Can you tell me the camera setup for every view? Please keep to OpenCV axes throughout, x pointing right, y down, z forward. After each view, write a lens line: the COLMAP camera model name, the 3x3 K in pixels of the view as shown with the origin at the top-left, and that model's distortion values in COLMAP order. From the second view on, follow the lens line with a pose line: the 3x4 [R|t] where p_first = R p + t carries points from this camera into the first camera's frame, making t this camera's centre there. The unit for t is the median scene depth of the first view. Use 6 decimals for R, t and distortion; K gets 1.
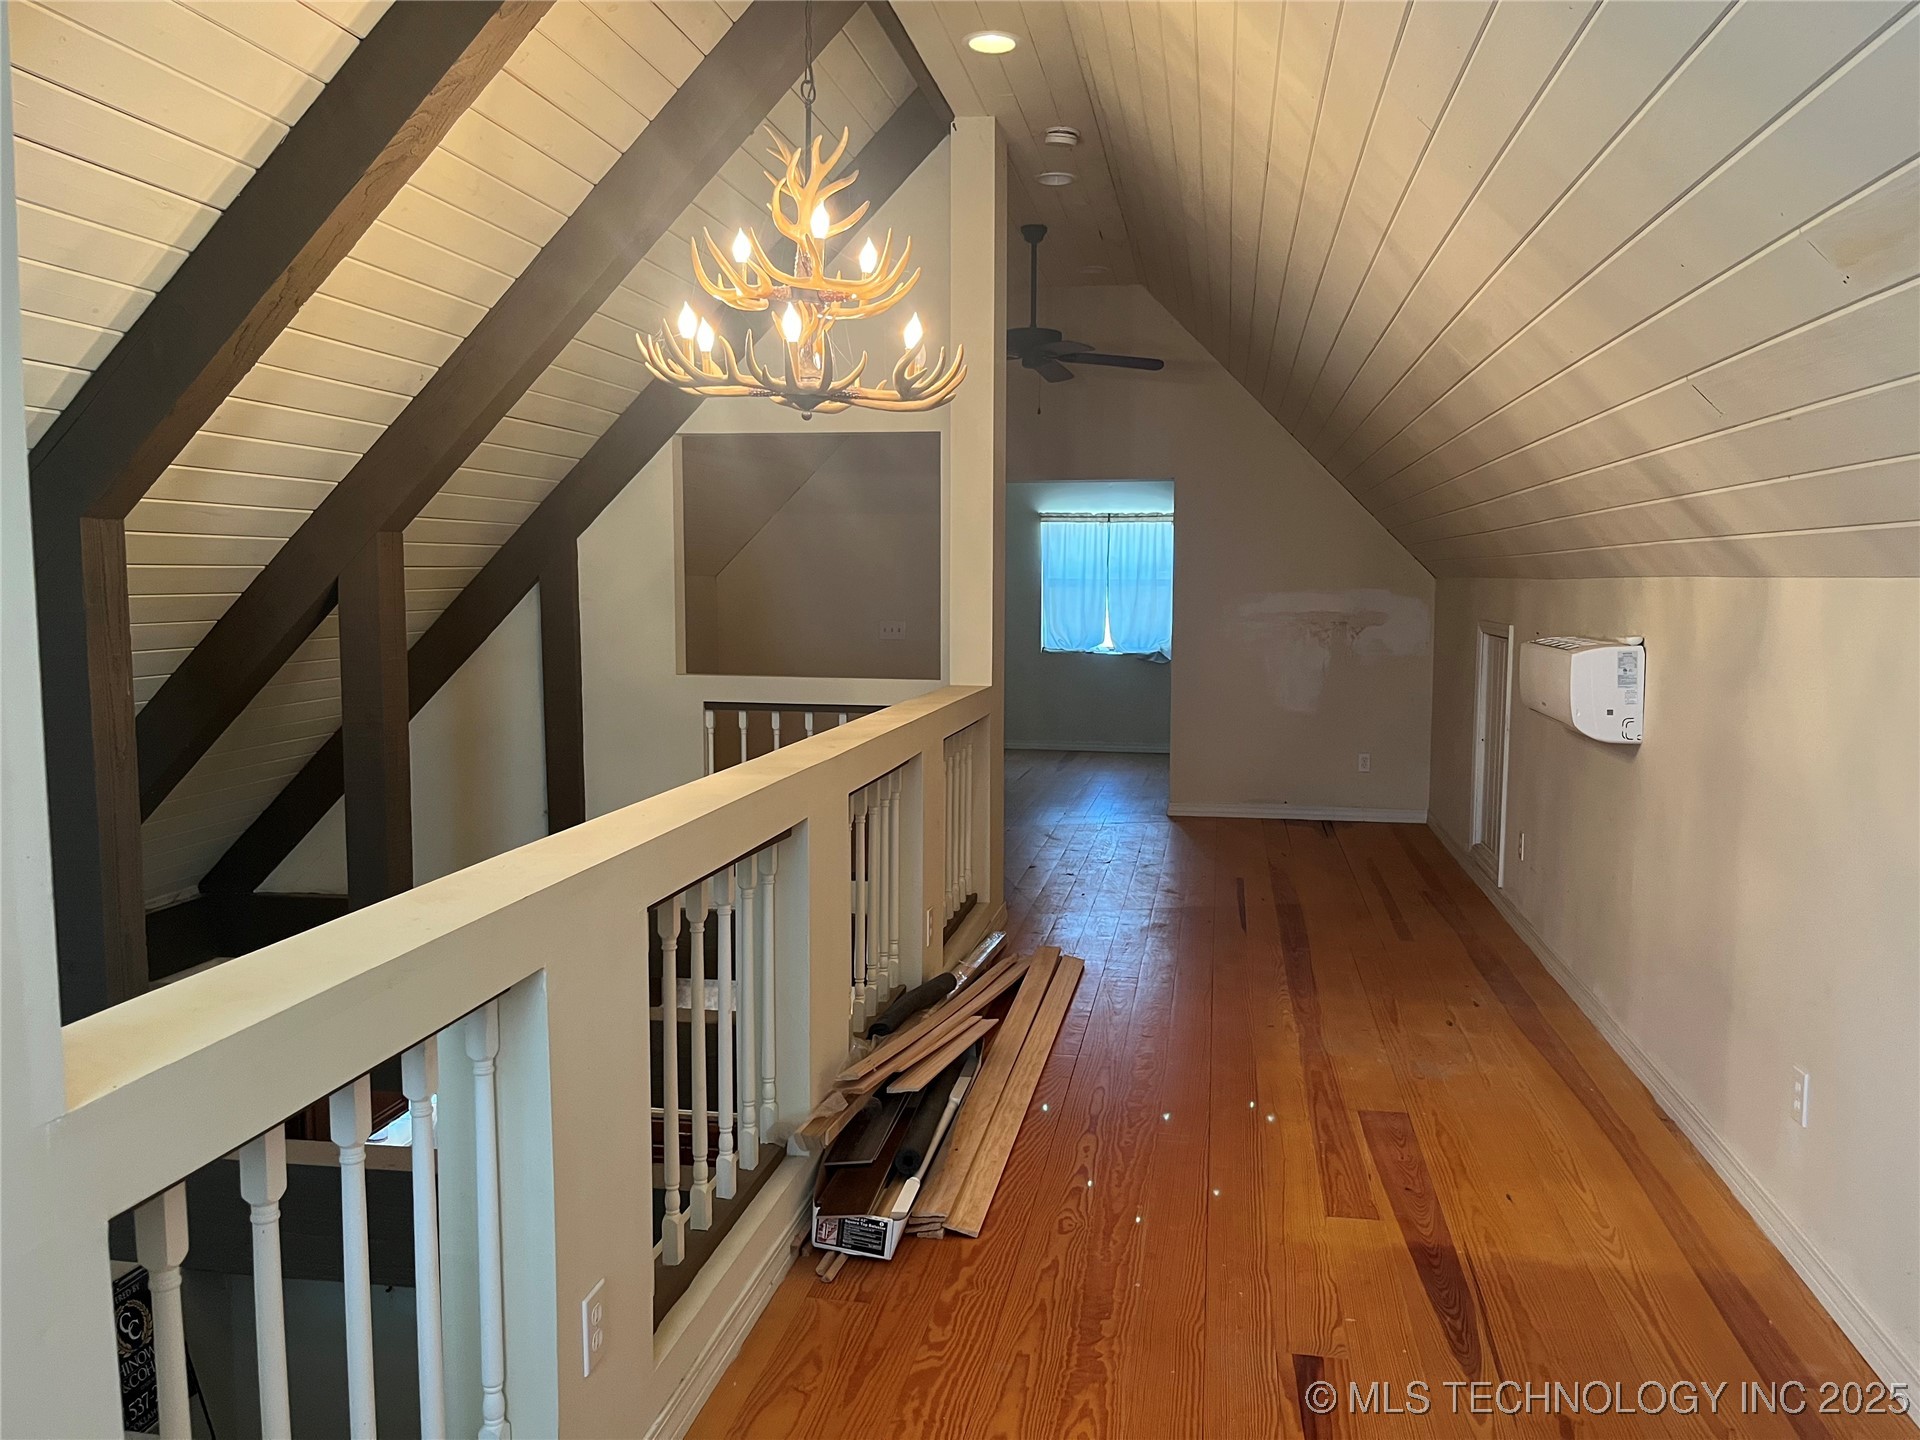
lens RADIAL K [[1458.6, 0, 967.3], [0, 1458.6, 726.0], [0, 0, 1]] dist [0.052860, -0.075771]
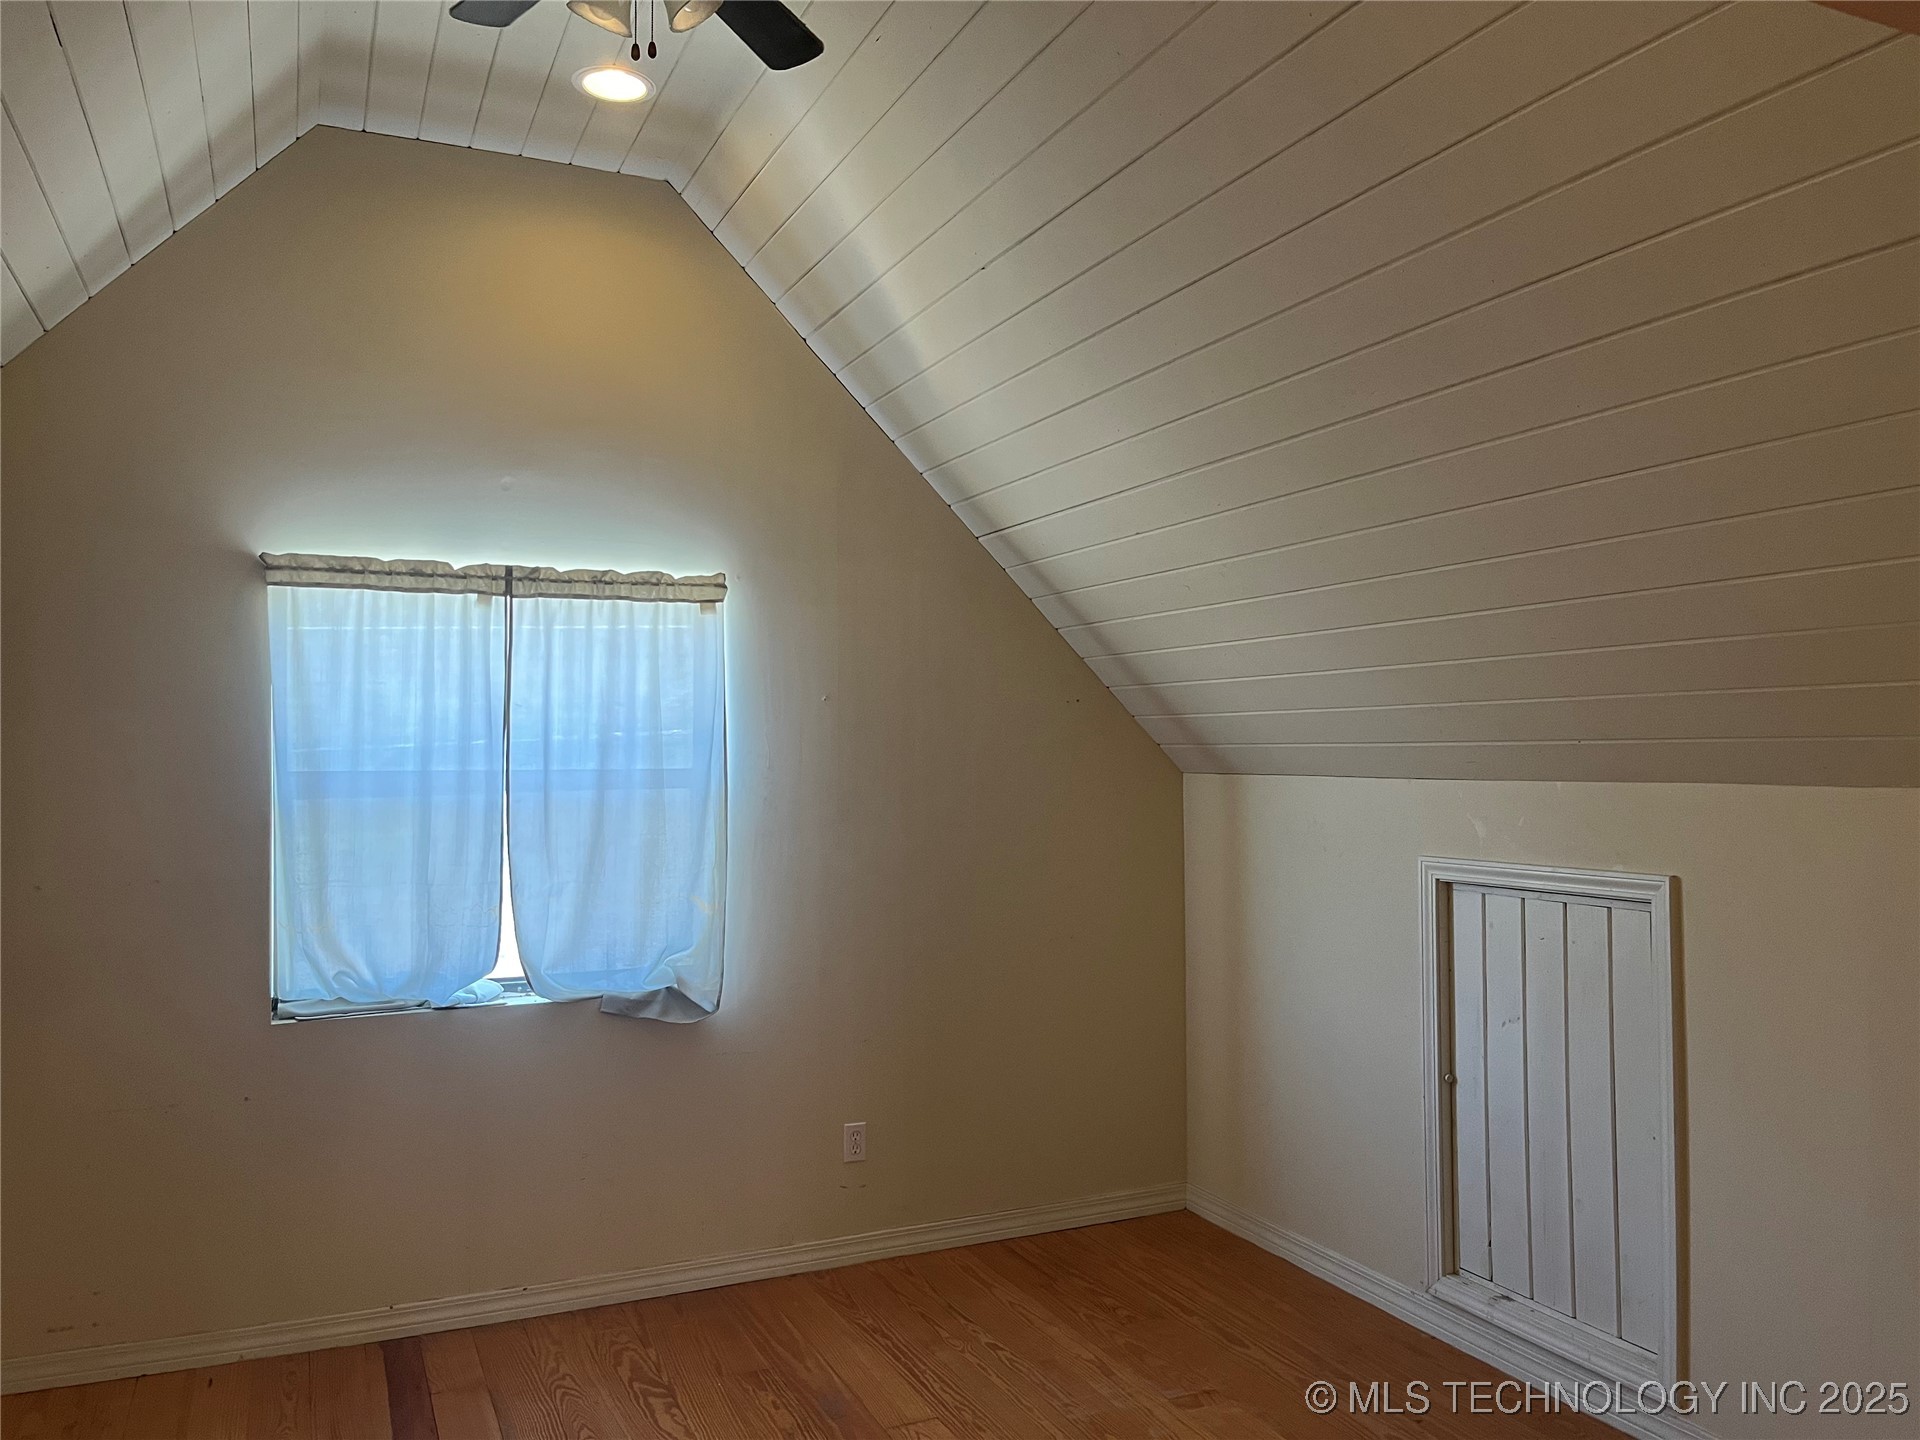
lens RADIAL K [[1458.6, 0, 958.6], [0, 1458.6, 737.7], [0, 0, 1]] dist [0.052860, -0.075771]
pose [[0.836707, -0.003340, 0.547640, 0.005796], [0.060768, 0.994372, -0.086781, -0.107518], [-0.544268, 0.105889, 0.832202, 0.981564]]
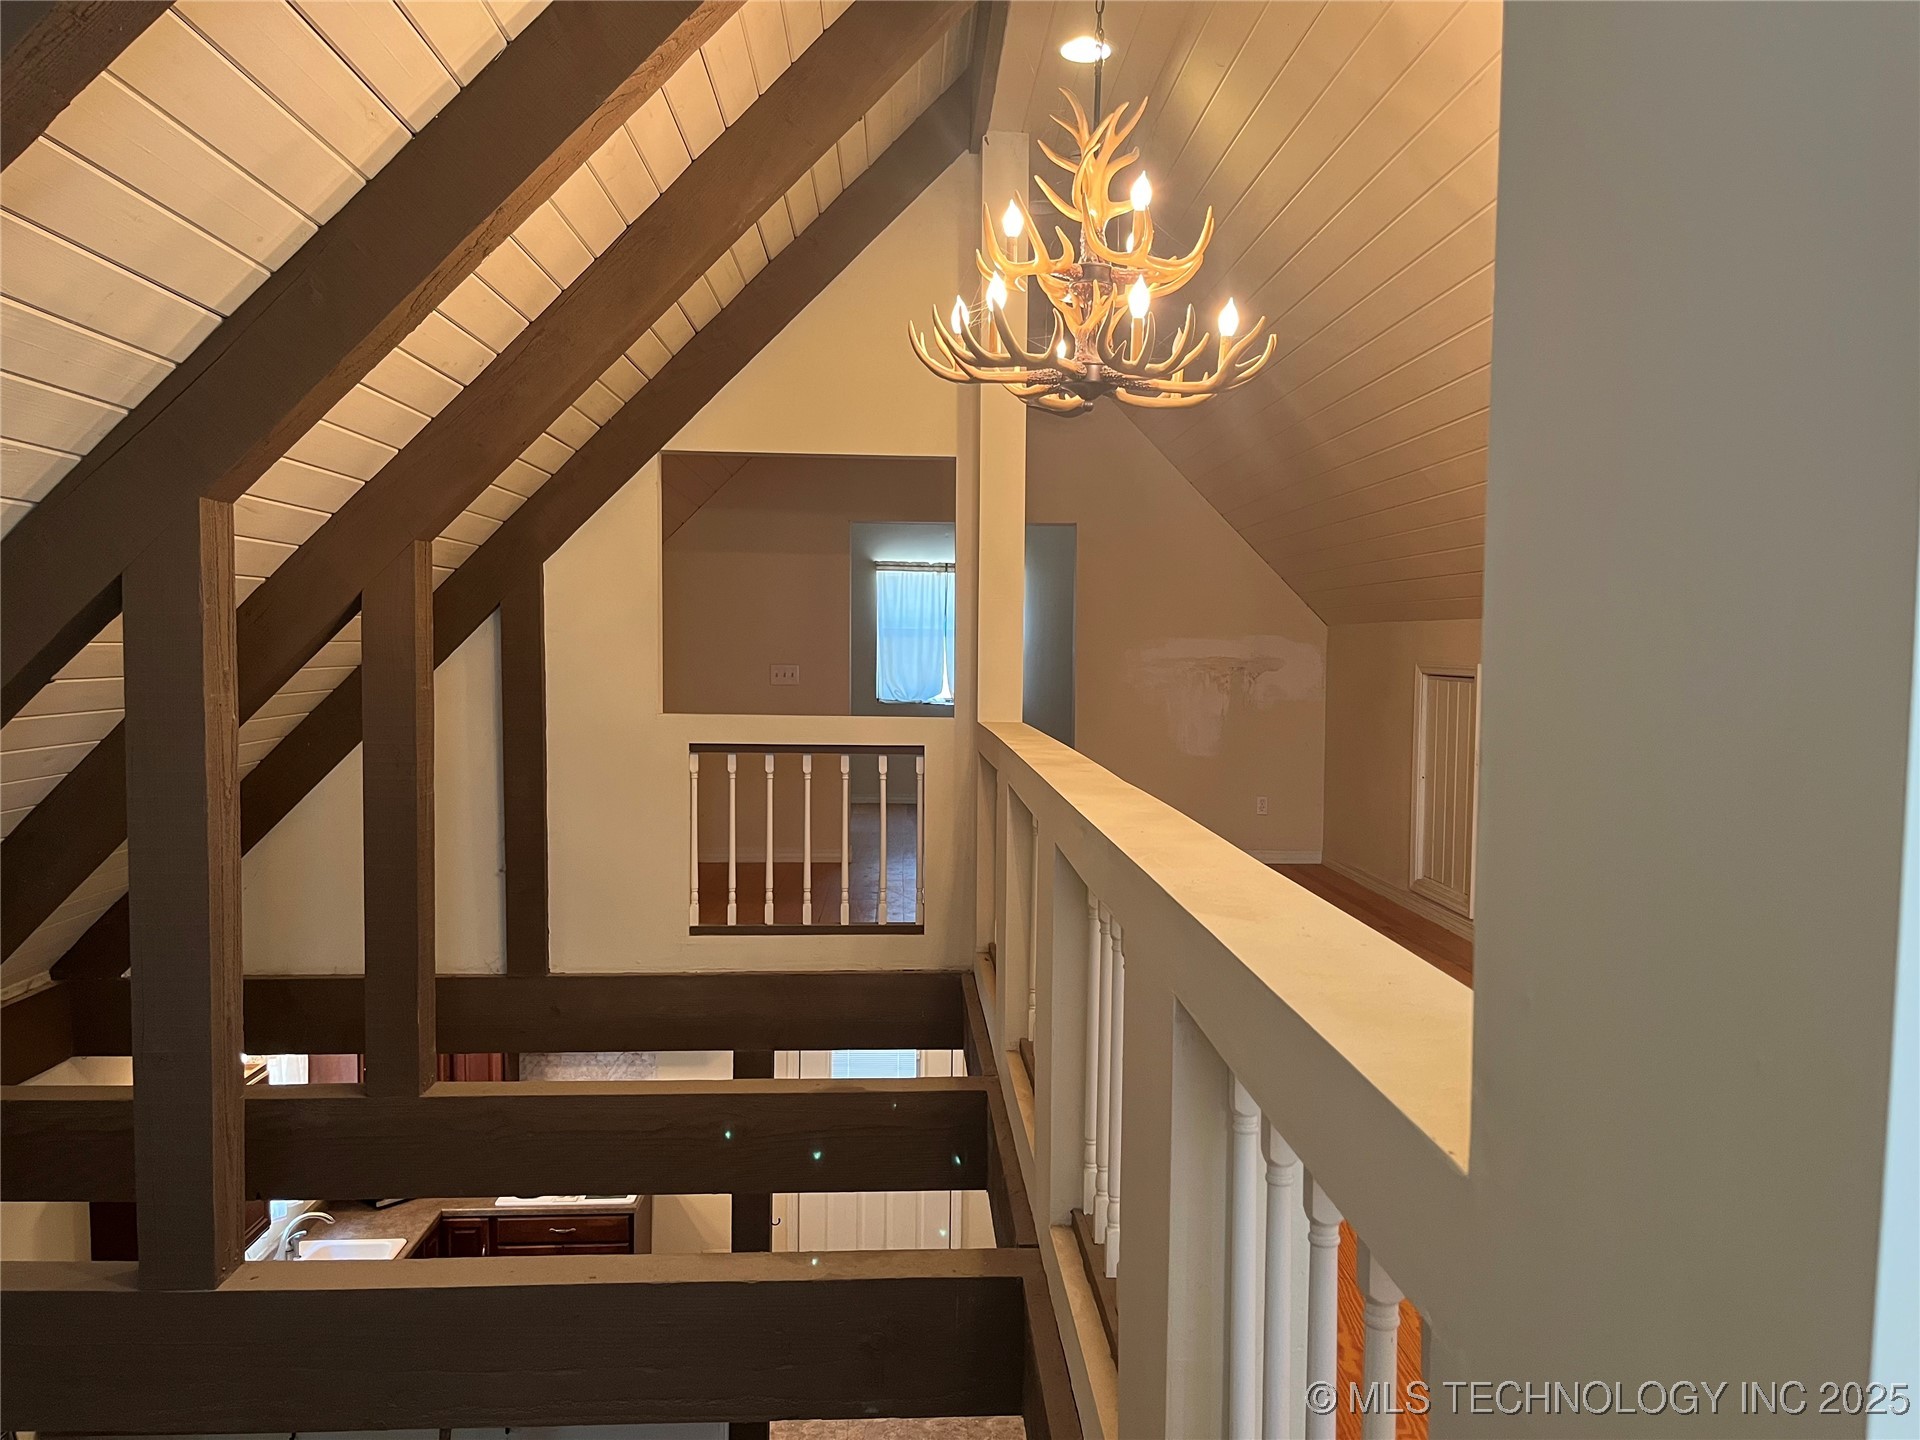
lens RADIAL K [[1458.6, 0, 973.3], [0, 1458.6, 729.4], [0, 0, 1]] dist [0.052860, -0.075771]
pose [[0.975777, -0.006246, 0.218679, -0.146691], [0.015278, 0.999097, -0.039640, 0.009419], [-0.218234, 0.042021, 0.974991, 0.051393]]
